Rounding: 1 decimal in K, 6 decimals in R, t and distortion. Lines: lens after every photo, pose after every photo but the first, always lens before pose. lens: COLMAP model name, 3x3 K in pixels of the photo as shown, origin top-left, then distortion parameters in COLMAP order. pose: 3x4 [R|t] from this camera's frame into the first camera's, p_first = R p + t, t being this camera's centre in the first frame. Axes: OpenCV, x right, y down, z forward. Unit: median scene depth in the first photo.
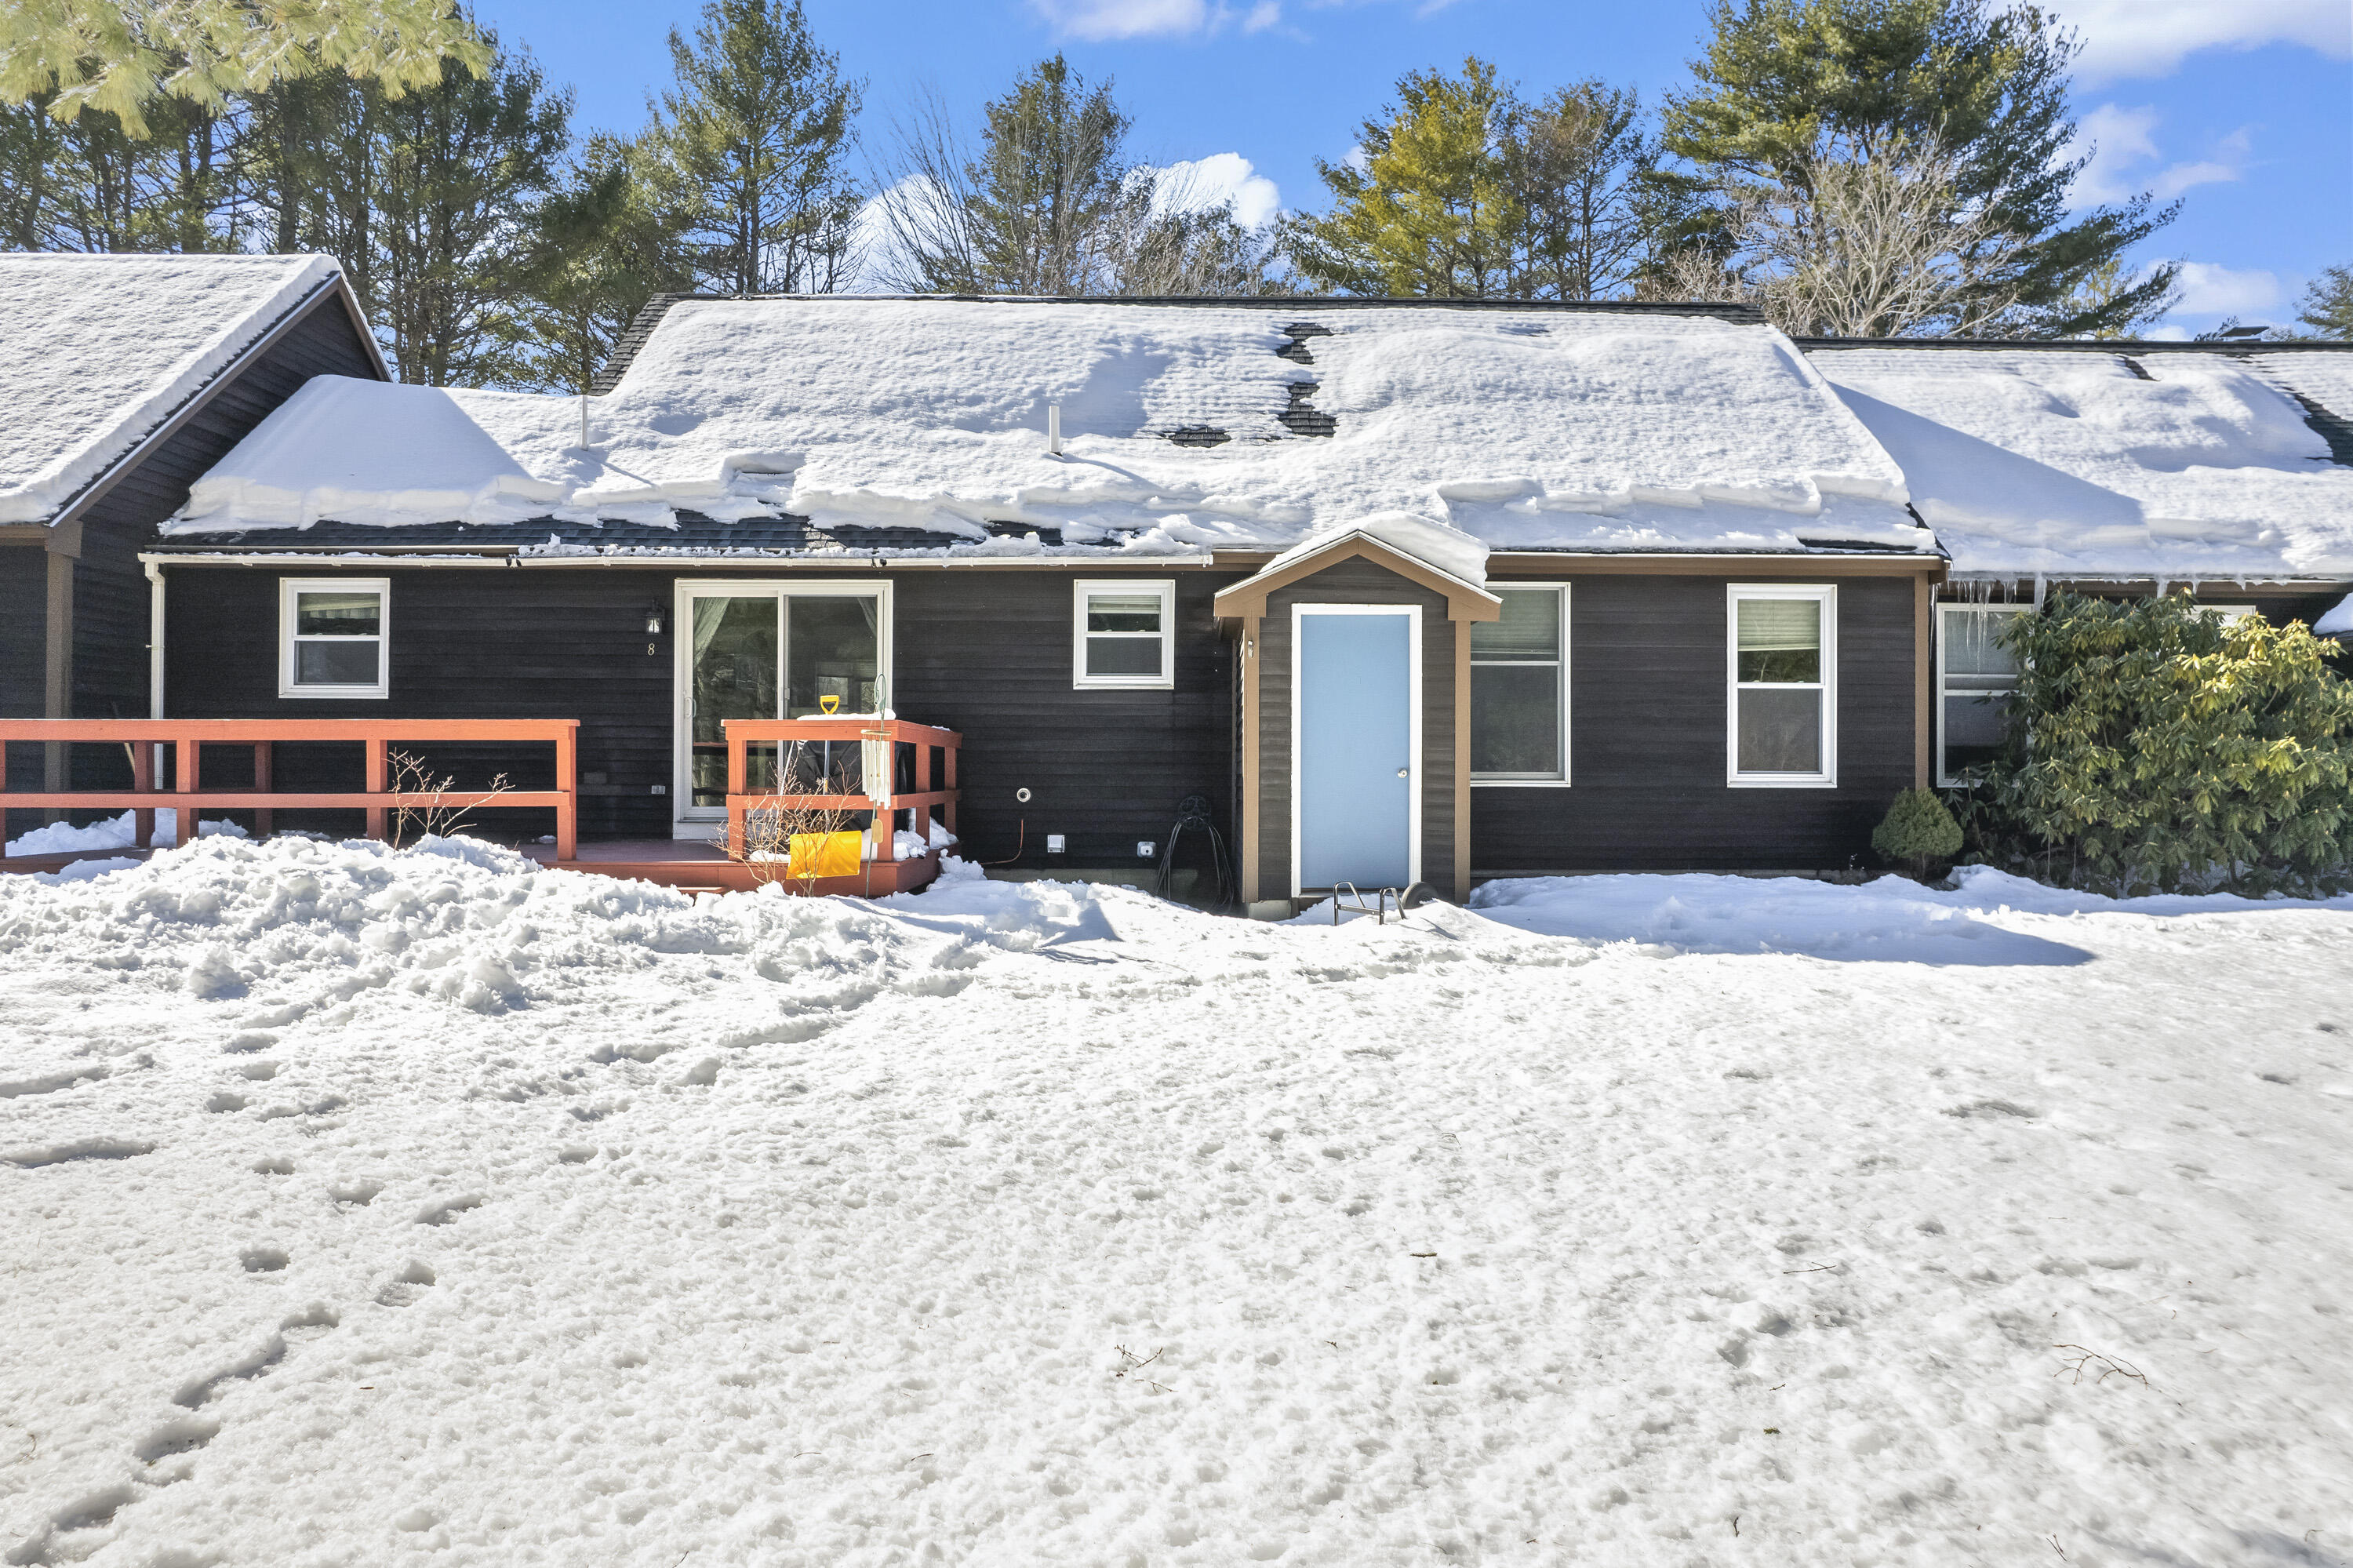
lens RADIAL K [[1502.4, 0, 1179.5], [0, 1502.4, 785.1], [0, 0, 1]] dist [-0.064679, 0.045108]
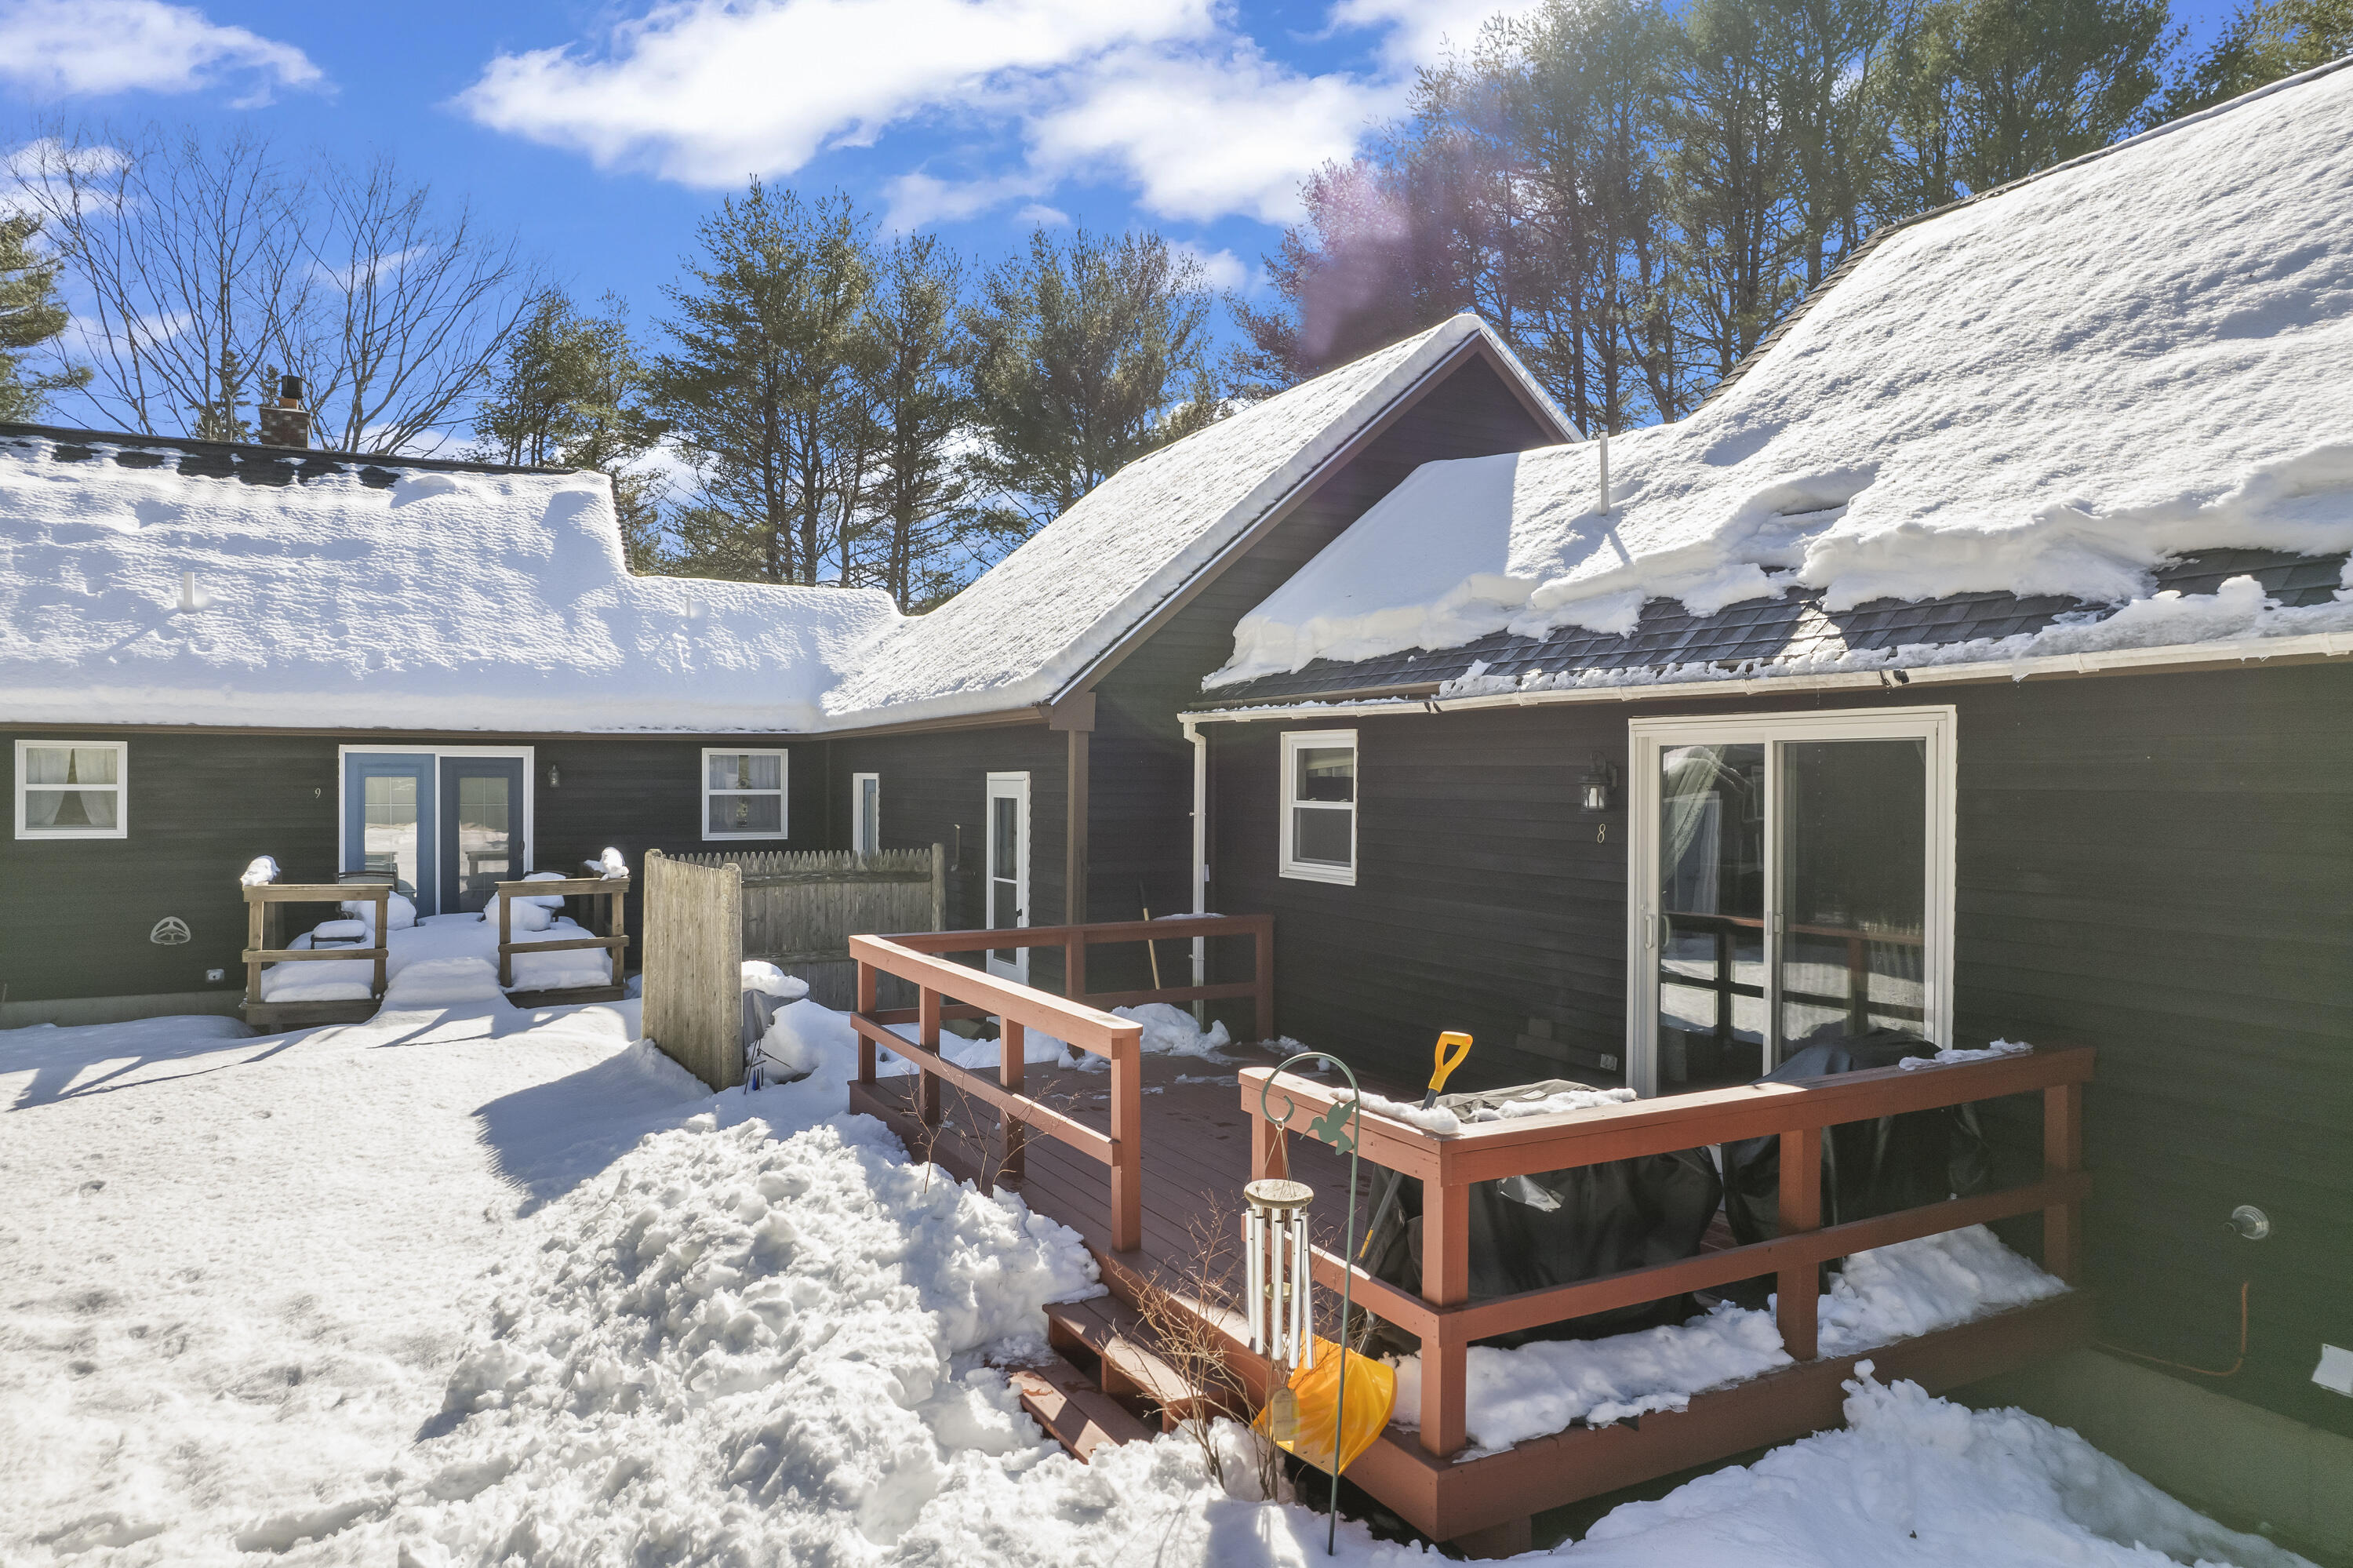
lens RADIAL K [[1502.4, 0, 1172.0], [0, 1502.4, 778.1], [0, 0, 1]] dist [-0.064679, 0.045108]
pose [[0.448265, -0.002329, -0.893898, 0.120527], [-0.005923, 0.999967, -0.005576, -0.109479], [0.893881, 0.007795, 0.448236, 0.563344]]
